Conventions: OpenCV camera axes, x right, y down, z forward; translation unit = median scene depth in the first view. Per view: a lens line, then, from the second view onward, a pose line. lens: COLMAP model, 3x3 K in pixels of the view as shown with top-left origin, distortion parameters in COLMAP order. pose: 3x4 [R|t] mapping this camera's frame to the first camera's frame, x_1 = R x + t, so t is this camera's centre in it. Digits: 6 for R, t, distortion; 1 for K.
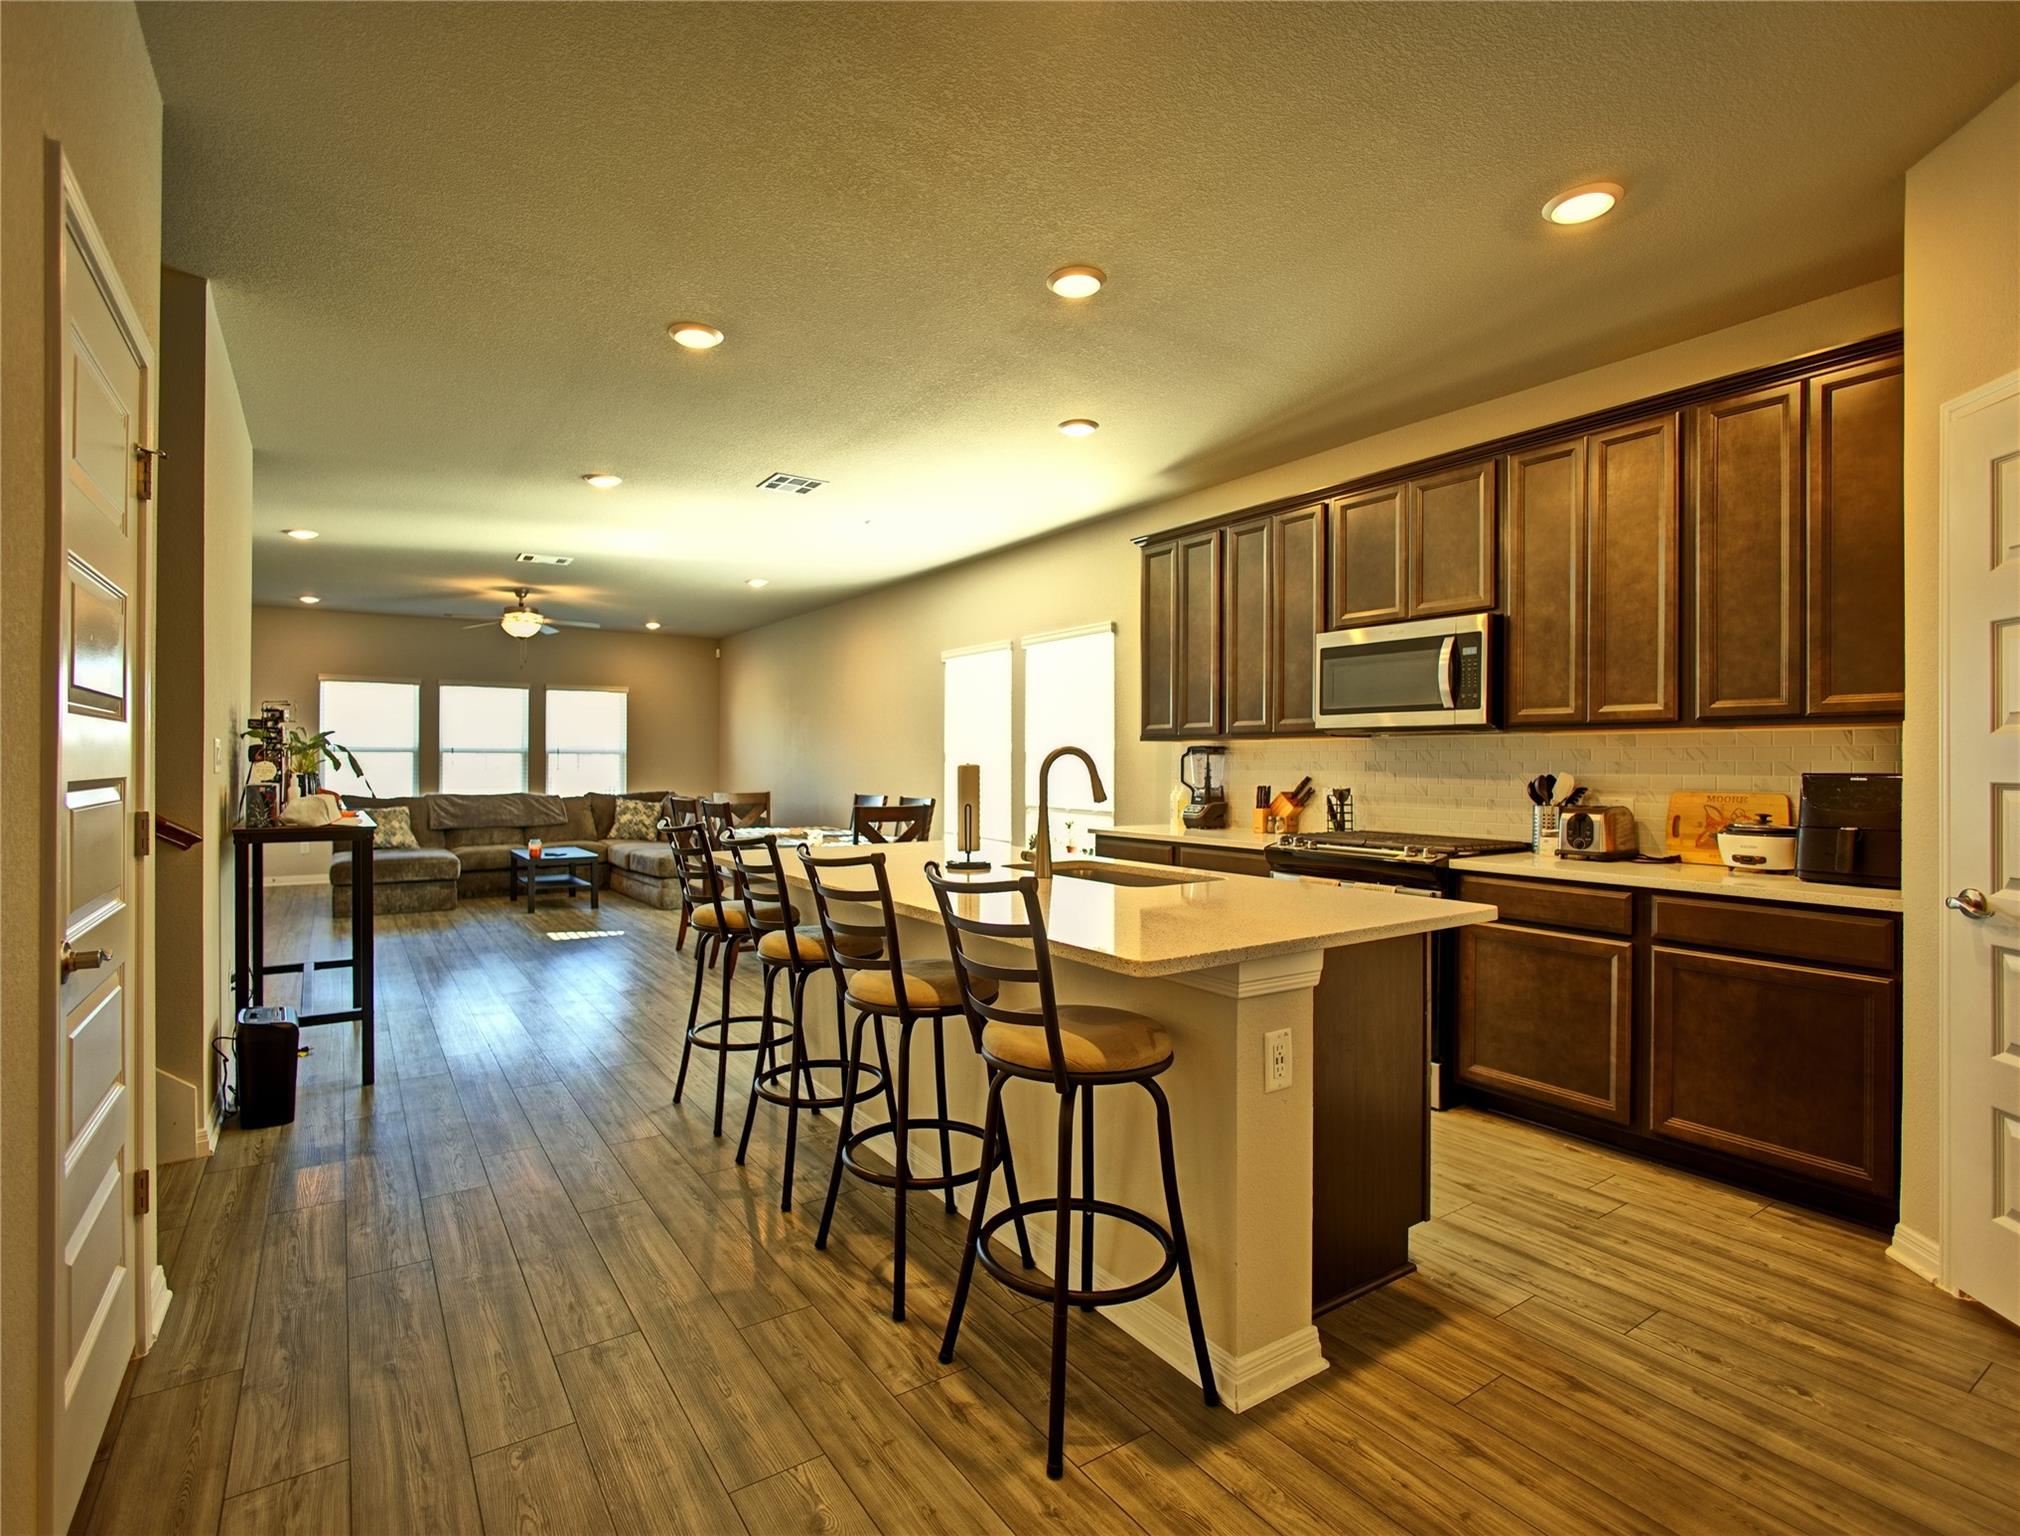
lens RADIAL K [[987.2, 0, 968.9], [0, 987.2, 770.5], [0, 0, 1]] dist [-0.016074, 0.000459]
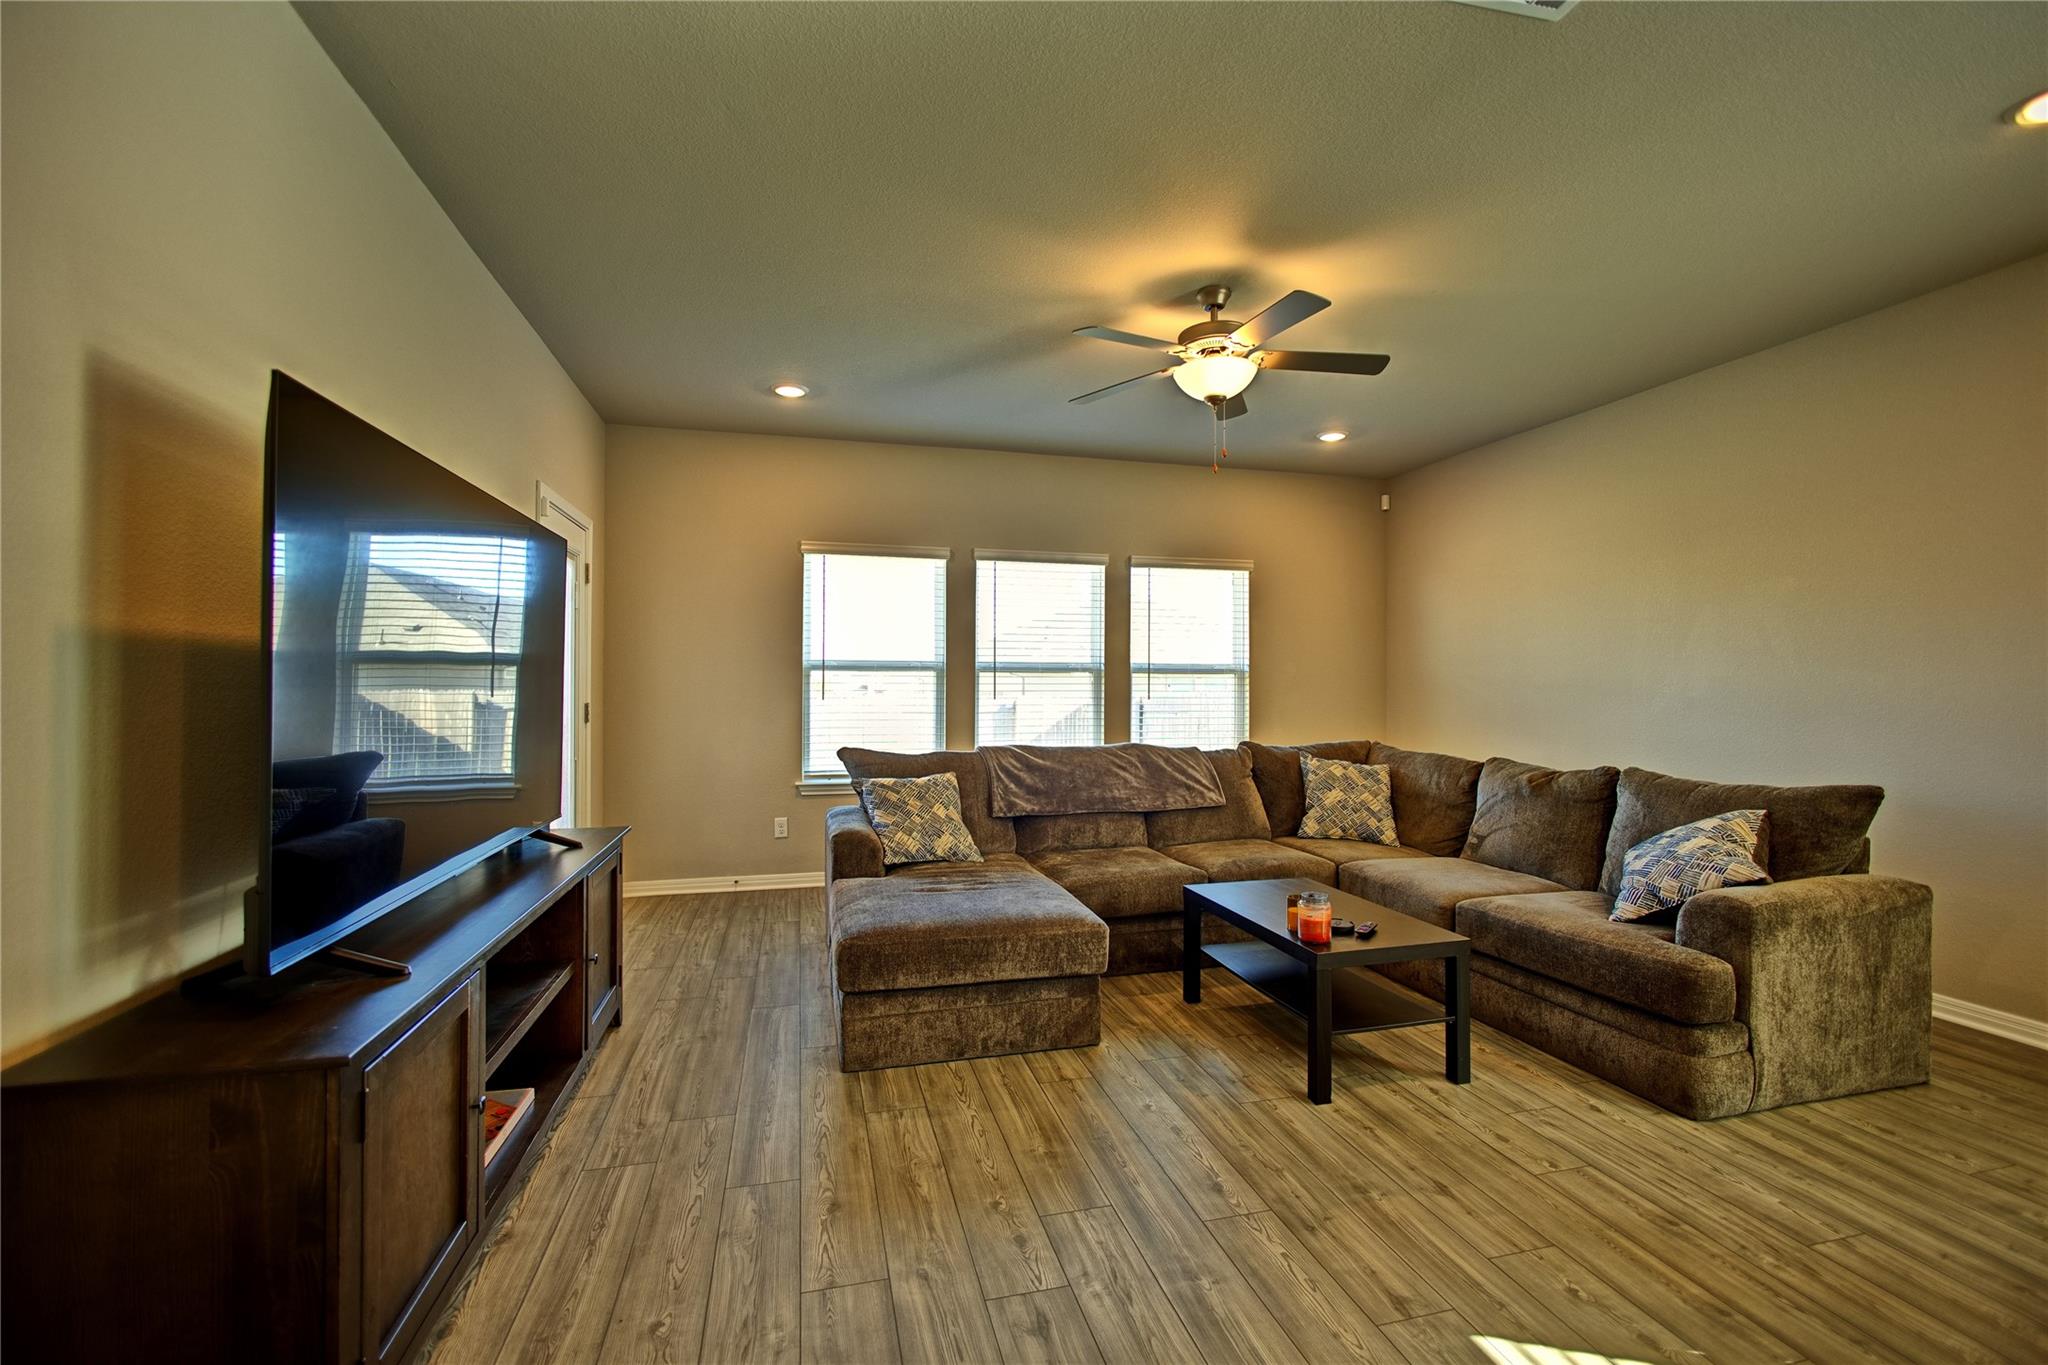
lens RADIAL K [[887.8, 0, 1024.0], [0, 887.8, 682.5], [0, 0, 1]] dist [-0.001824, 0.005122]
pose [[0.948656, -0.002365, -0.316300, -0.350997], [-0.001985, 0.999908, -0.013431, -0.004066], [0.316303, 0.013369, 0.948564, 0.513100]]
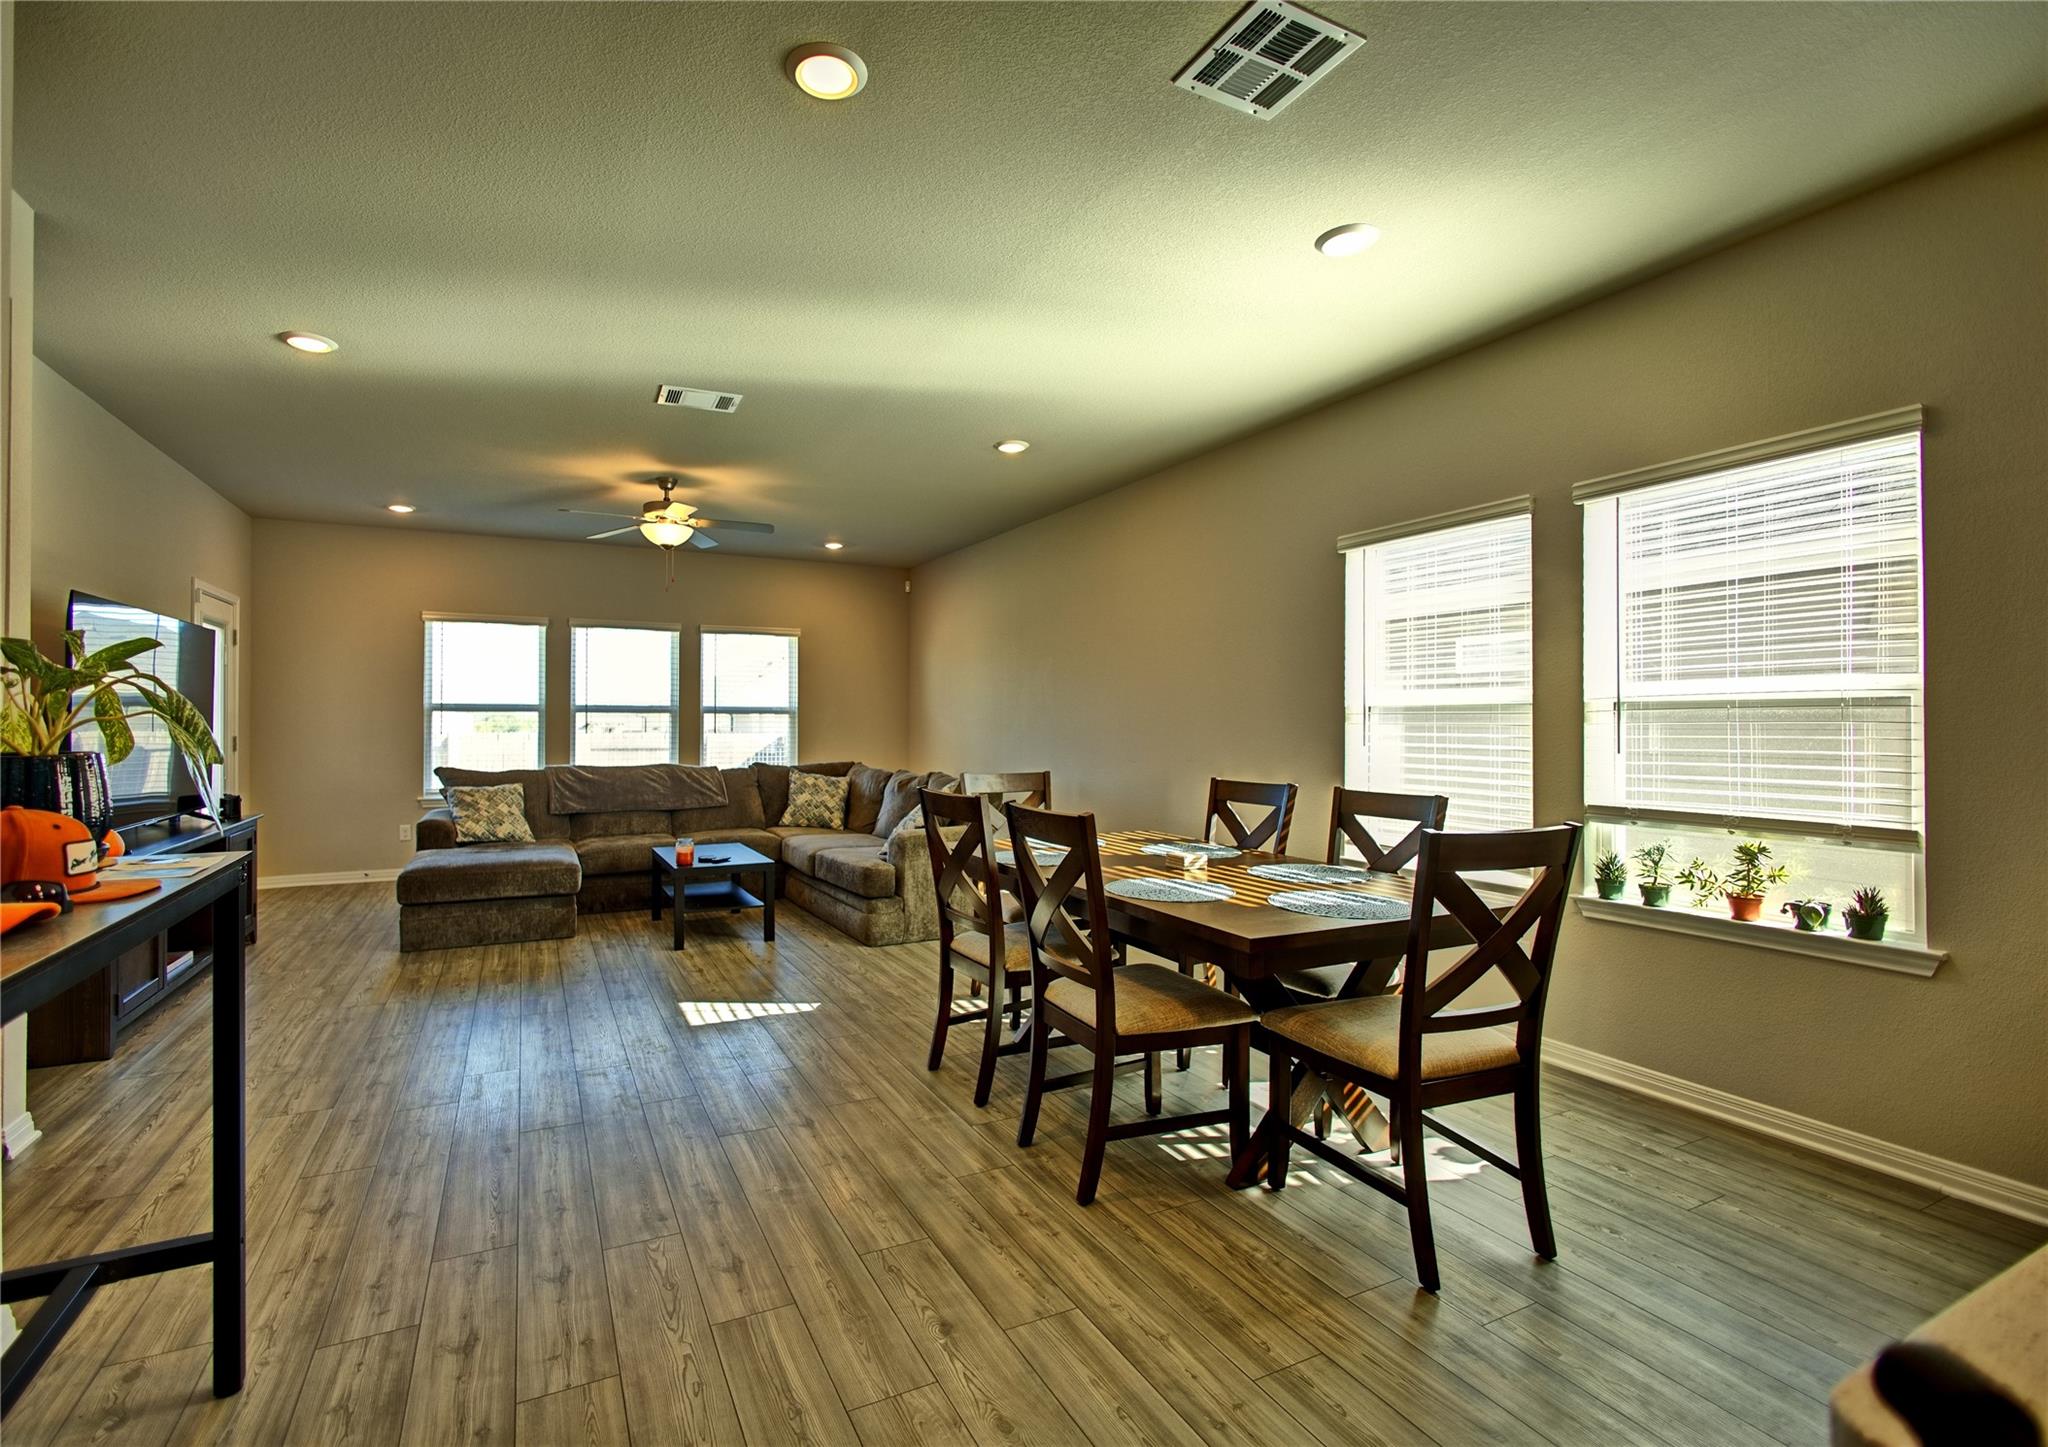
lens RADIAL K [[945.9, 0, 961.0], [0, 945.9, 724.6], [0, 0, 1]] dist [0.000943, 0.000512]
pose [[0.990600, -0.001388, -0.136782, -0.130711], [0.000303, 0.999968, -0.007947, -0.001864], [0.136789, 0.007831, 0.990569, 0.304192]]
